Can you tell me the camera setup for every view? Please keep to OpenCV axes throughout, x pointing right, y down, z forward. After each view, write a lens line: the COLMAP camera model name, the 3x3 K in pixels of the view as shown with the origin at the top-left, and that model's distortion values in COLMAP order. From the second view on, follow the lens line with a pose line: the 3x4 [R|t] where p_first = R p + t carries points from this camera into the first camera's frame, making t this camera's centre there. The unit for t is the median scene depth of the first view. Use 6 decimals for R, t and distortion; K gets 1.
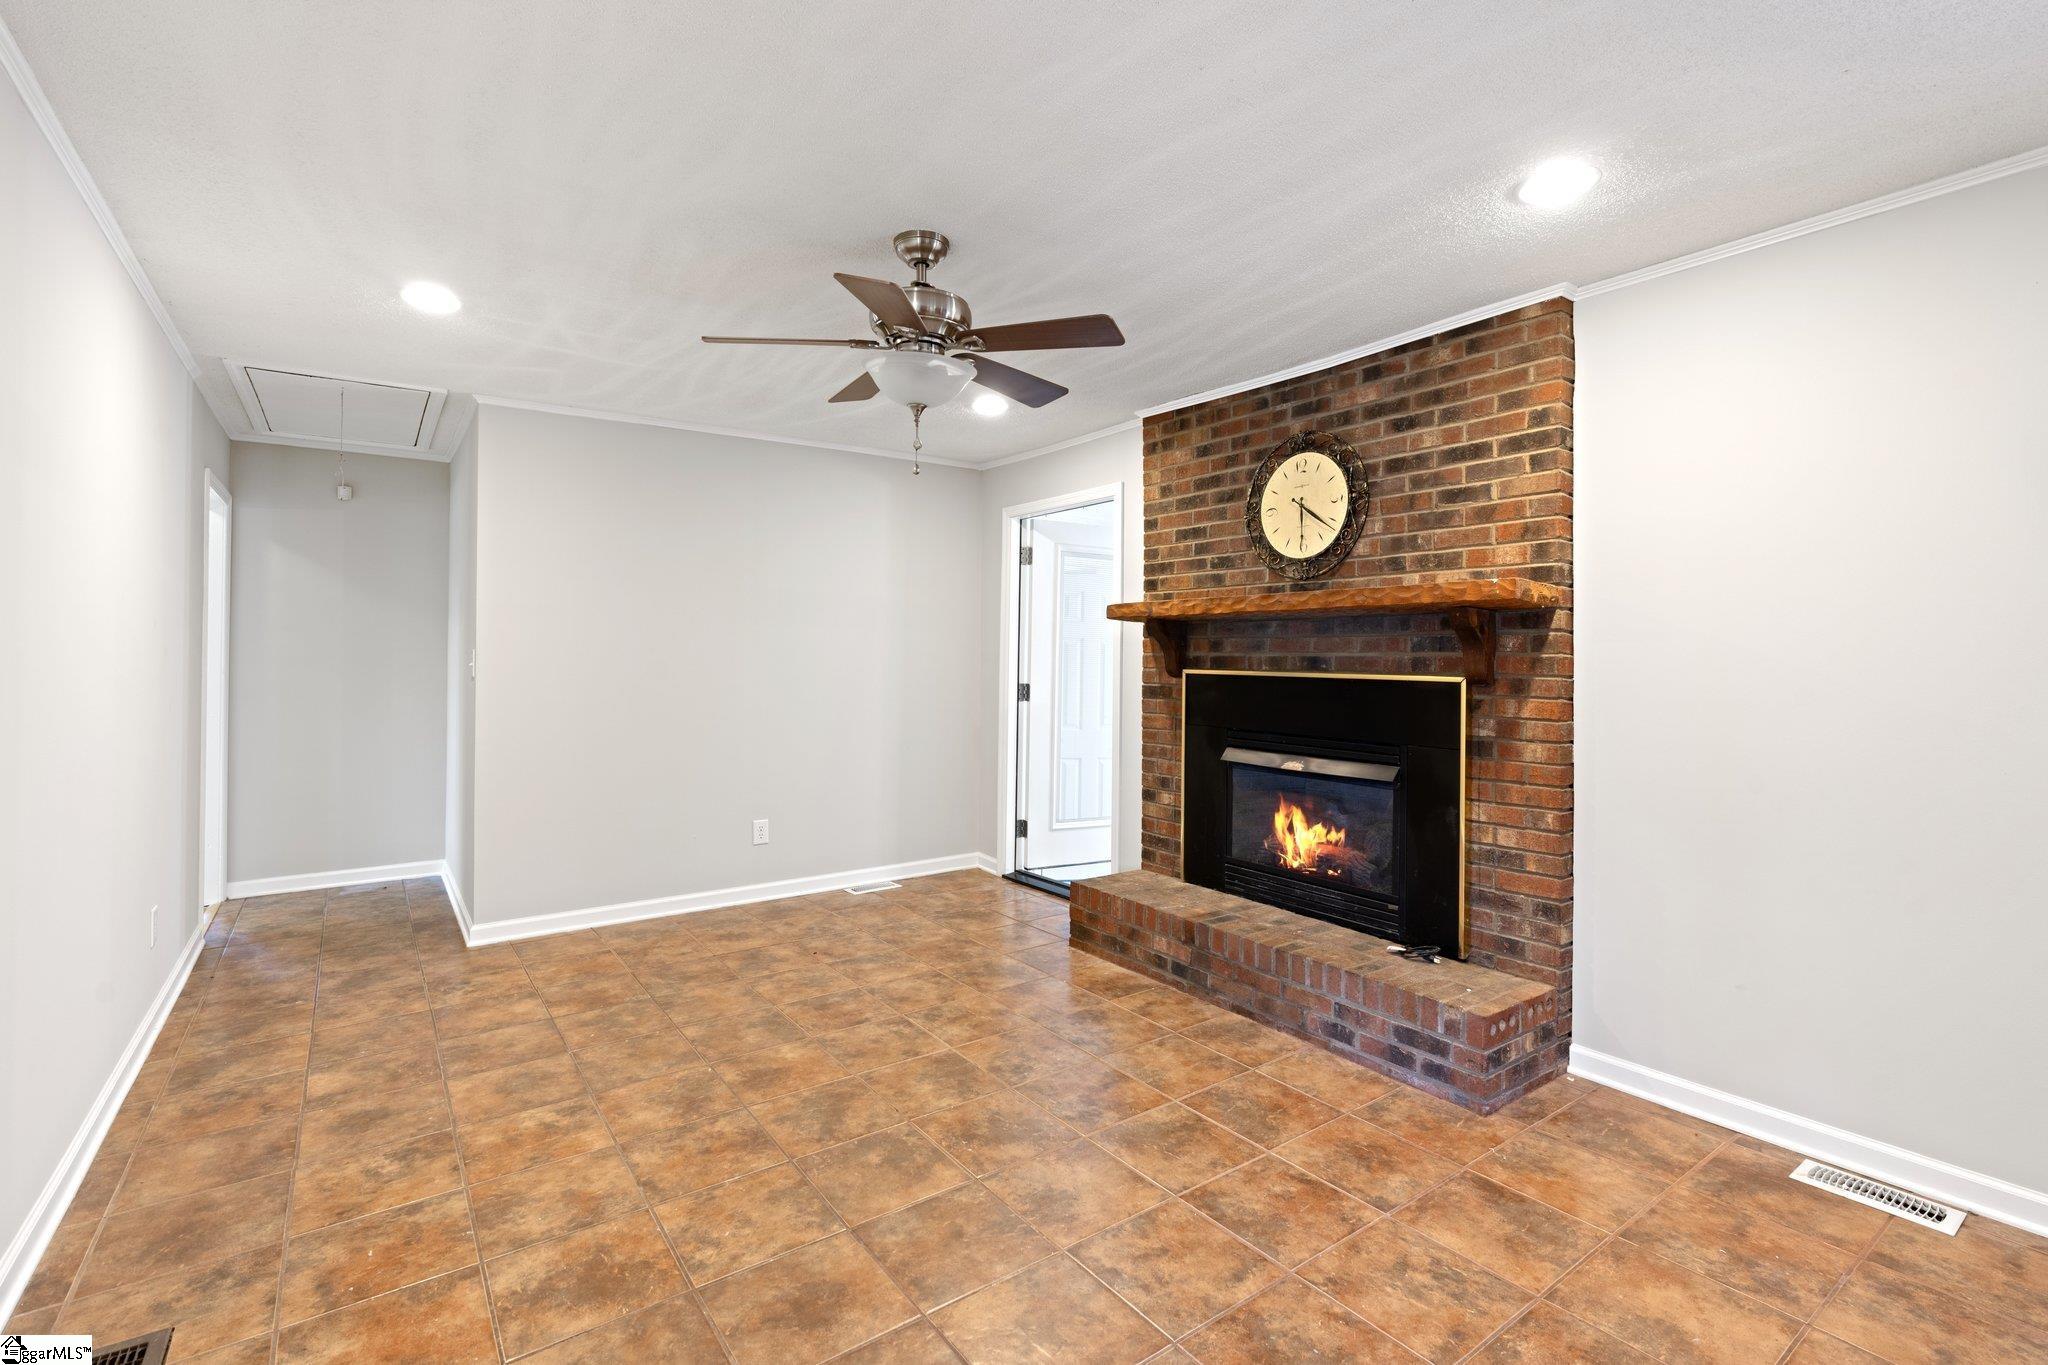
lens RADIAL K [[943.0, 0, 1024.6], [0, 943.0, 652.8], [0, 0, 1]] dist [-0.008193, 0.000305]
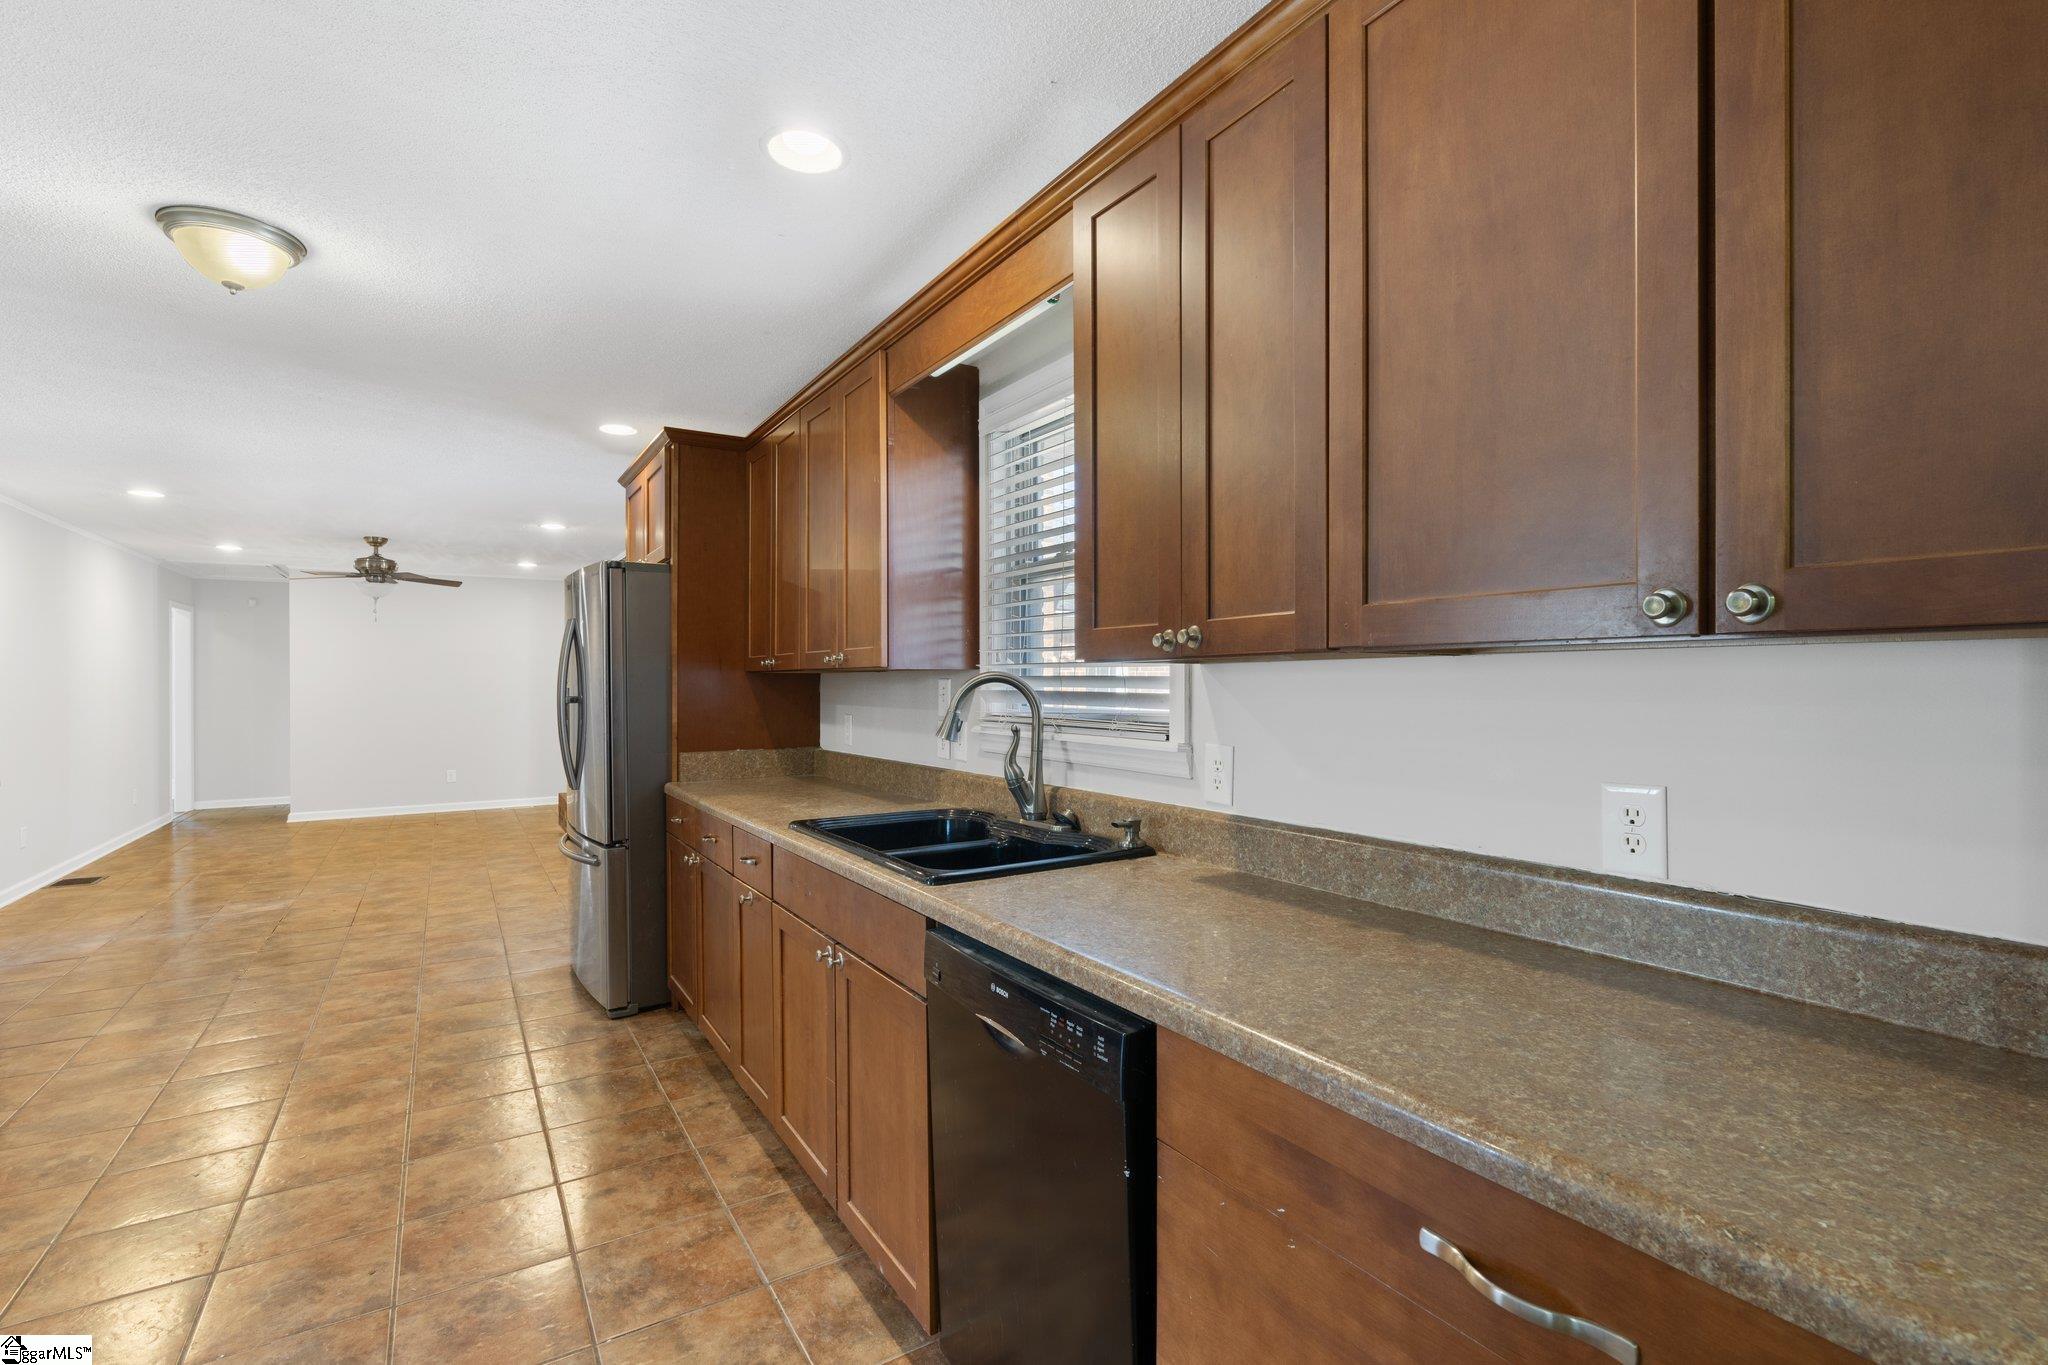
lens RADIAL K [[907.6, 0, 1001.3], [0, 907.6, 692.2], [0, 0, 1]] dist [0.000295, 0.001200]
pose [[0.997633, -0.004643, -0.068611, 1.415439], [0.005620, 0.999885, 0.014053, -0.007853], [0.068538, -0.014405, 0.997545, -1.147682]]
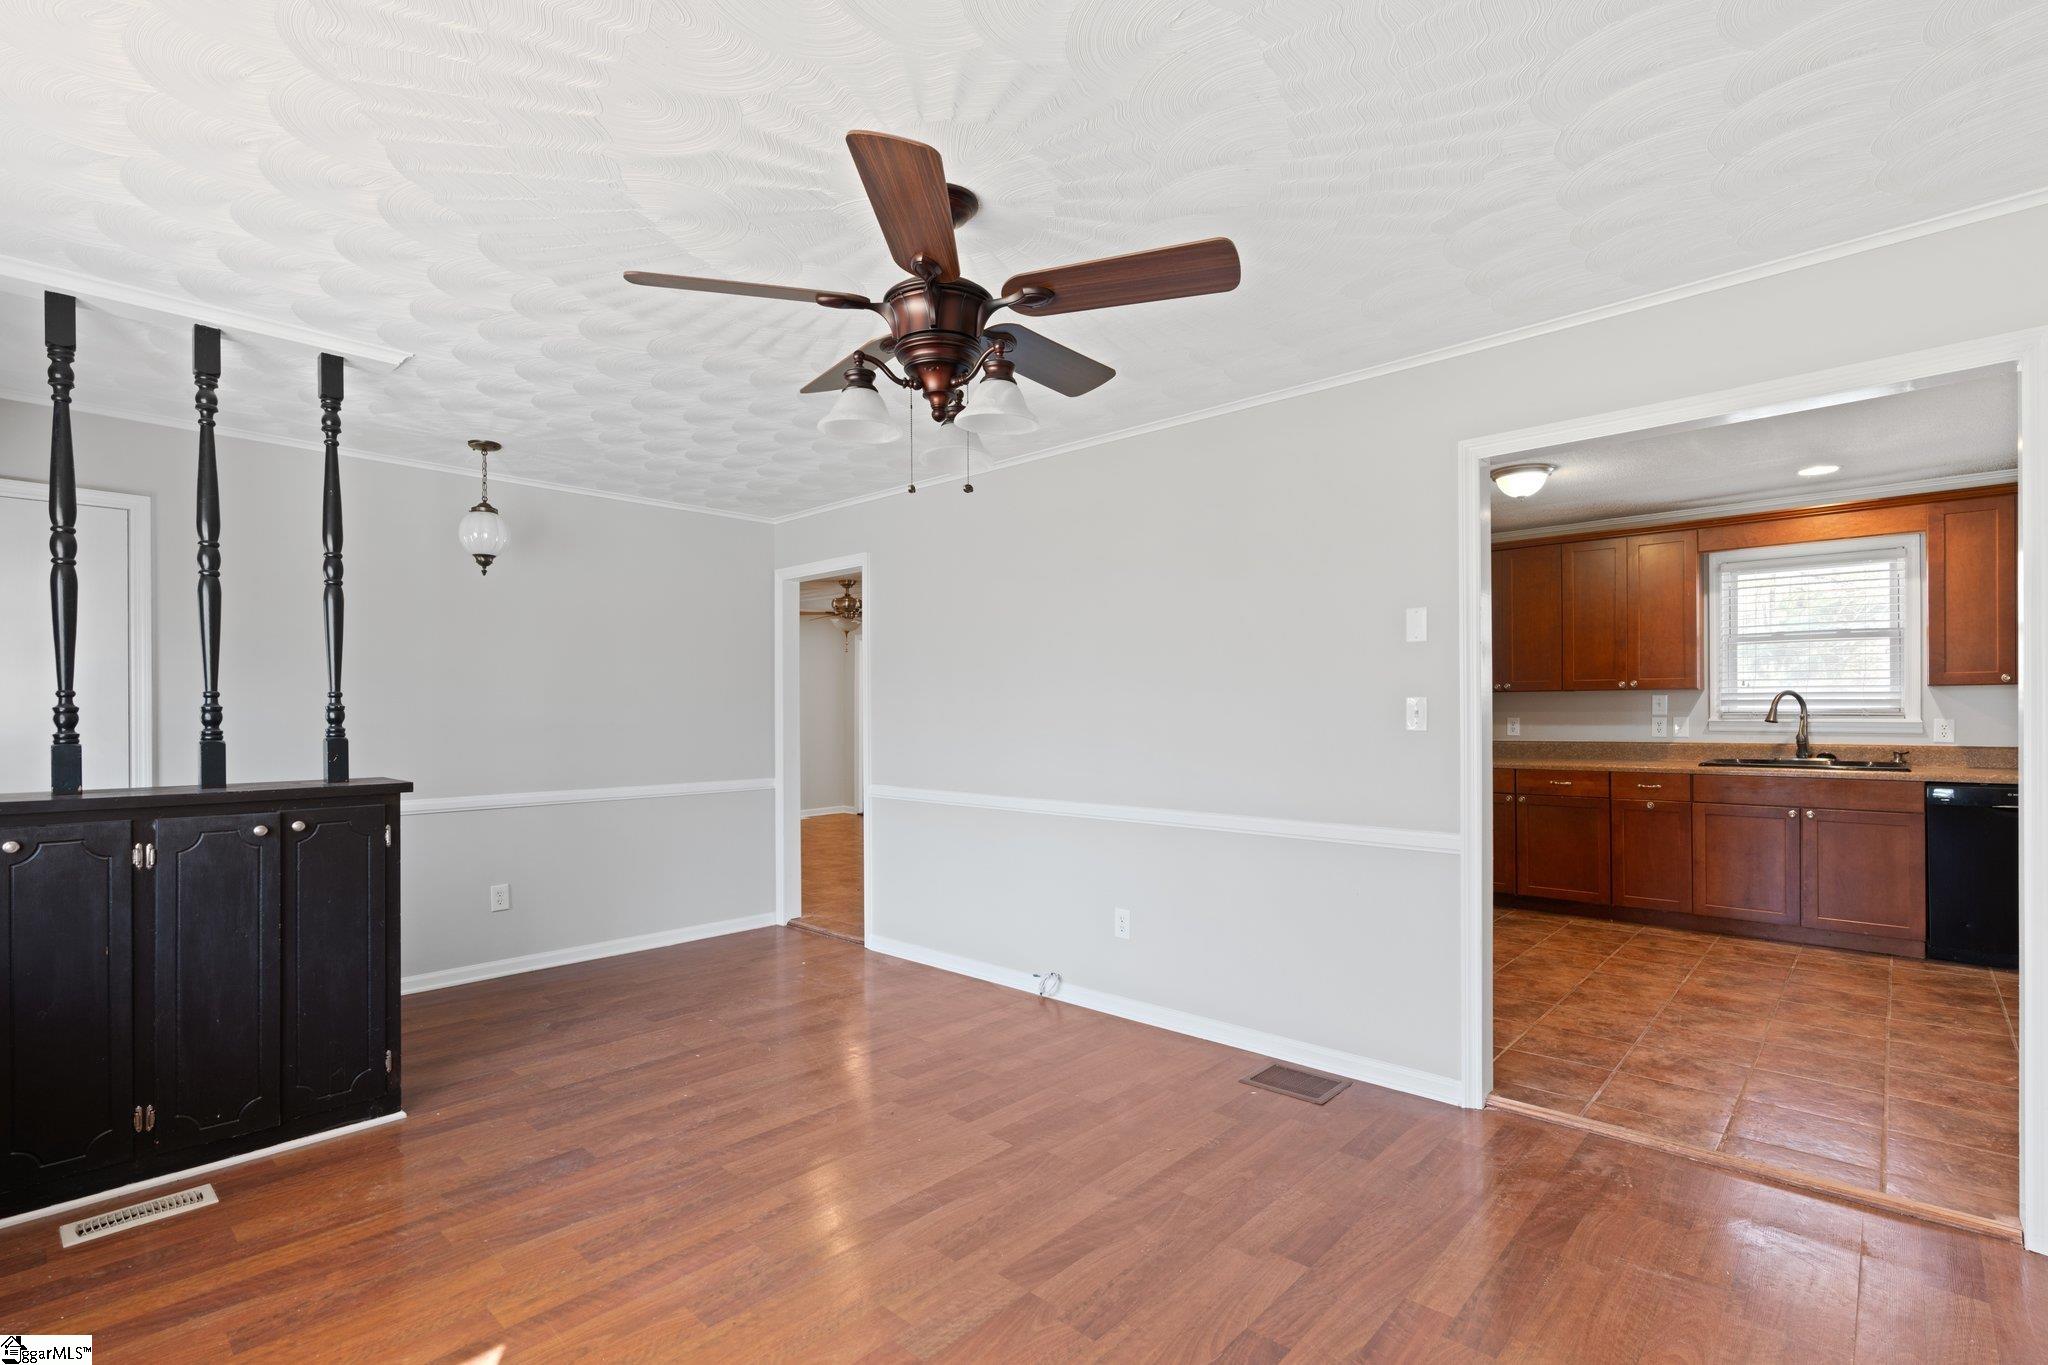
lens RADIAL K [[944.2, 0, 1016.1], [0, 944.2, 705.5], [0, 0, 1]] dist [-0.003481, -0.000244]
pose [[0.981634, -0.010636, 0.190478, -0.155292], [0.010181, 0.999942, 0.003371, -0.008608], [-0.190502, -0.001370, 0.981686, -1.725105]]
